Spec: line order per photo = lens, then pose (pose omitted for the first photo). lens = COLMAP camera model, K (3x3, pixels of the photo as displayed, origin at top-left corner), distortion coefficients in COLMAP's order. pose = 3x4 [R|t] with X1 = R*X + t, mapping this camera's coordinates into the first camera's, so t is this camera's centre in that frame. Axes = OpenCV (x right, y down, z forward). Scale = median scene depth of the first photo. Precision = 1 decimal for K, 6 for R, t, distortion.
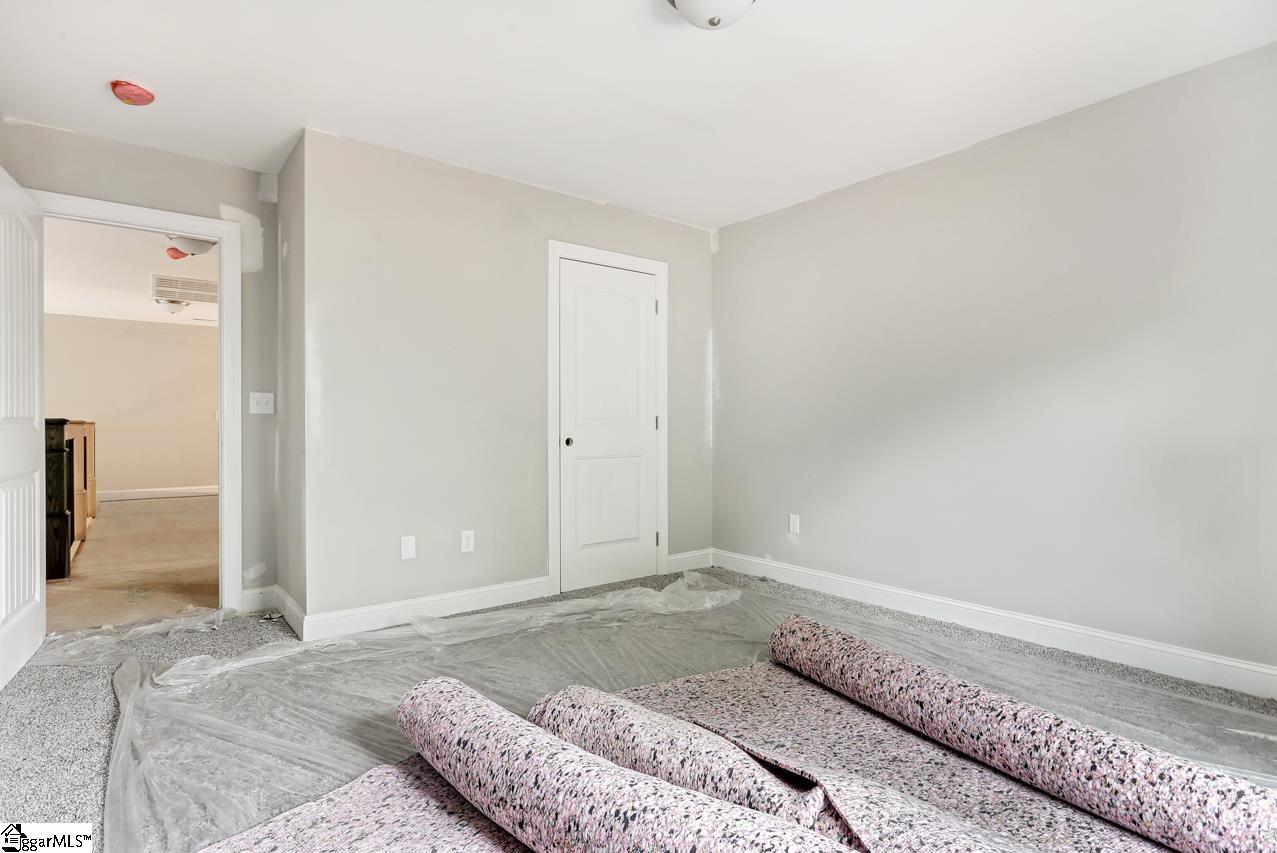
lens RADIAL K [[674.3, 0, 638.5], [0, 674.3, 426.5], [0, 0, 1]] dist [-0.000103, -0.000381]
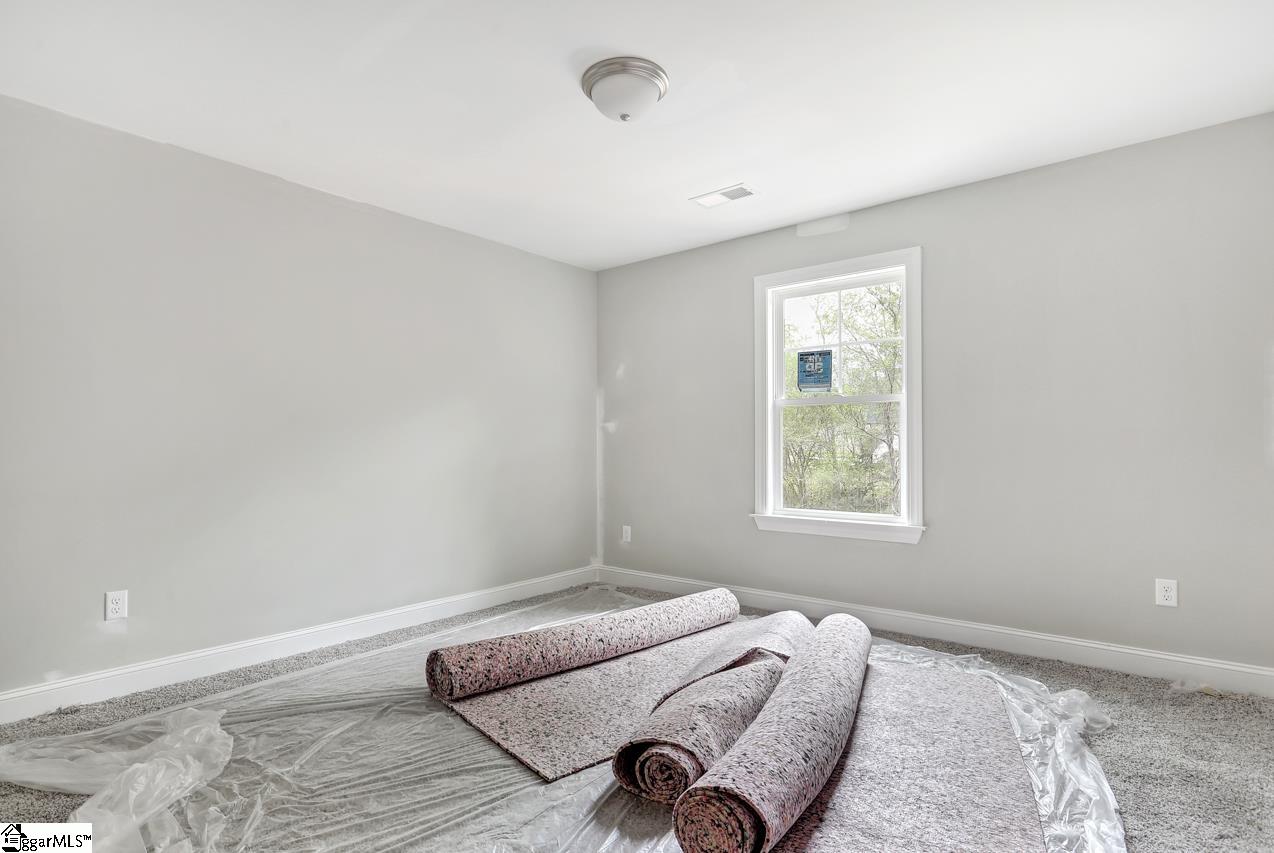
lens RADIAL K [[634.6, 0, 632.3], [0, 634.6, 438.8], [0, 0, 1]] dist [-0.000114, -0.000299]
pose [[-0.235342, 0.014947, 0.971798, -0.942124], [0.001412, 0.999886, -0.015037, -0.022308], [-0.971912, -0.002167, -0.235336, 1.193500]]
